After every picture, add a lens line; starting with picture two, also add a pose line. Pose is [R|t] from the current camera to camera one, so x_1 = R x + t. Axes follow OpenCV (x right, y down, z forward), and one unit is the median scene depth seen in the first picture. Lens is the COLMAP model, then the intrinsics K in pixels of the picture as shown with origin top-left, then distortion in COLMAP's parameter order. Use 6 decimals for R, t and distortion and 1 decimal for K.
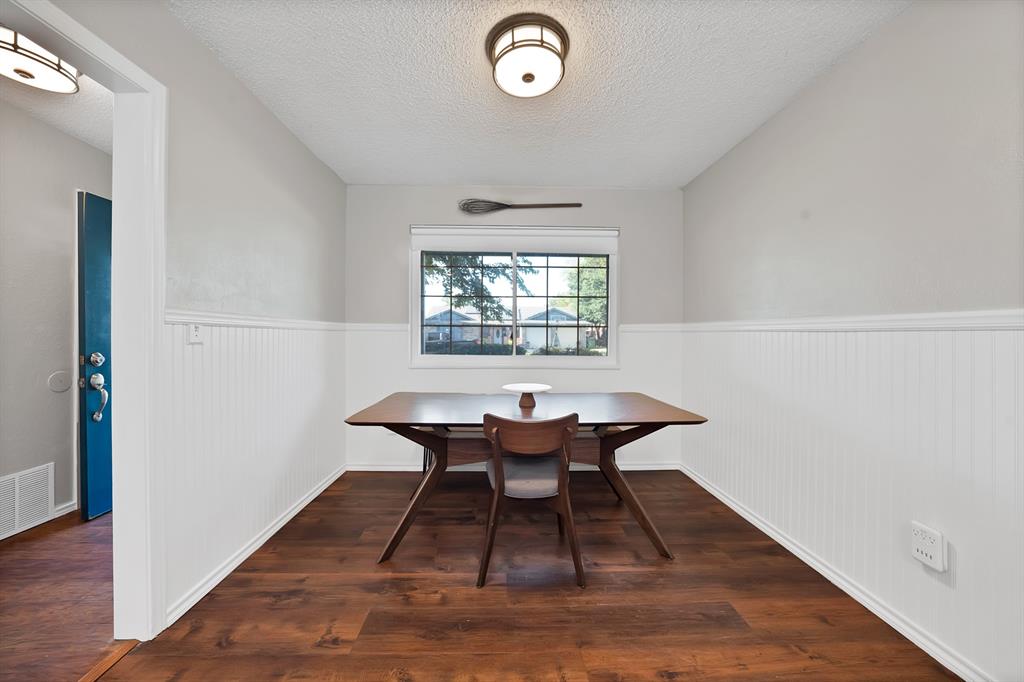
lens RADIAL K [[365.3, 0, 505.4], [0, 365.3, 335.2], [0, 0, 1]] dist [-0.021414, 0.000174]
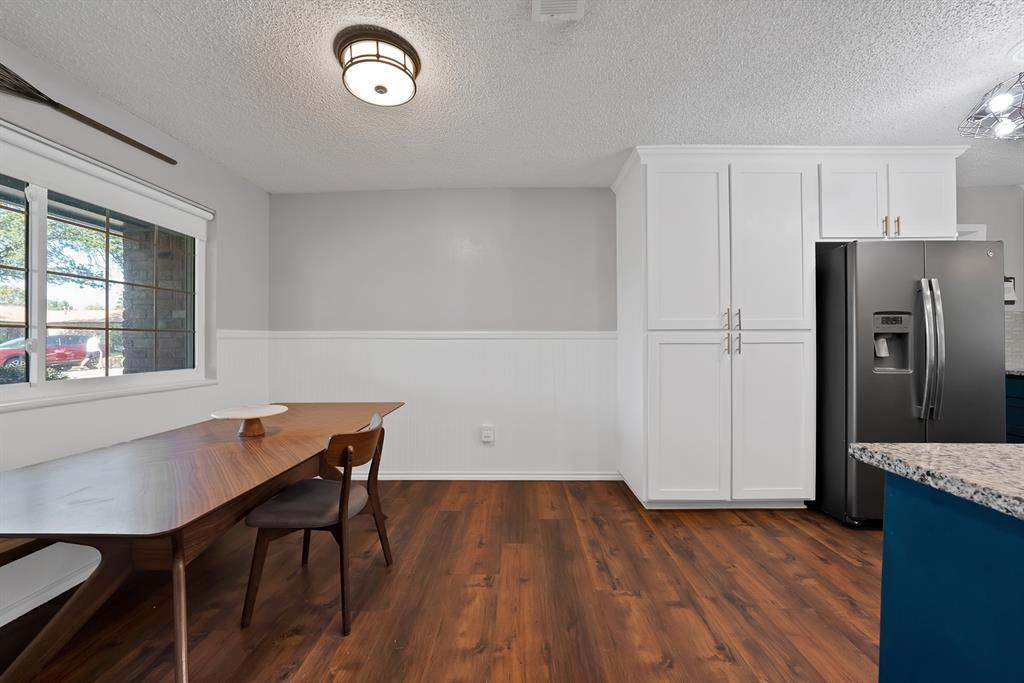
lens RADIAL K [[369.7, 0, 512.0], [0, 369.7, 341.5], [0, 0, 1]] dist [-0.000757, -0.000011]
pose [[0.052471, -0.002777, 0.998619, -0.935659], [-0.000120, 0.999996, 0.002787, -0.008775], [-0.998622, -0.000266, 0.052471, 0.557346]]
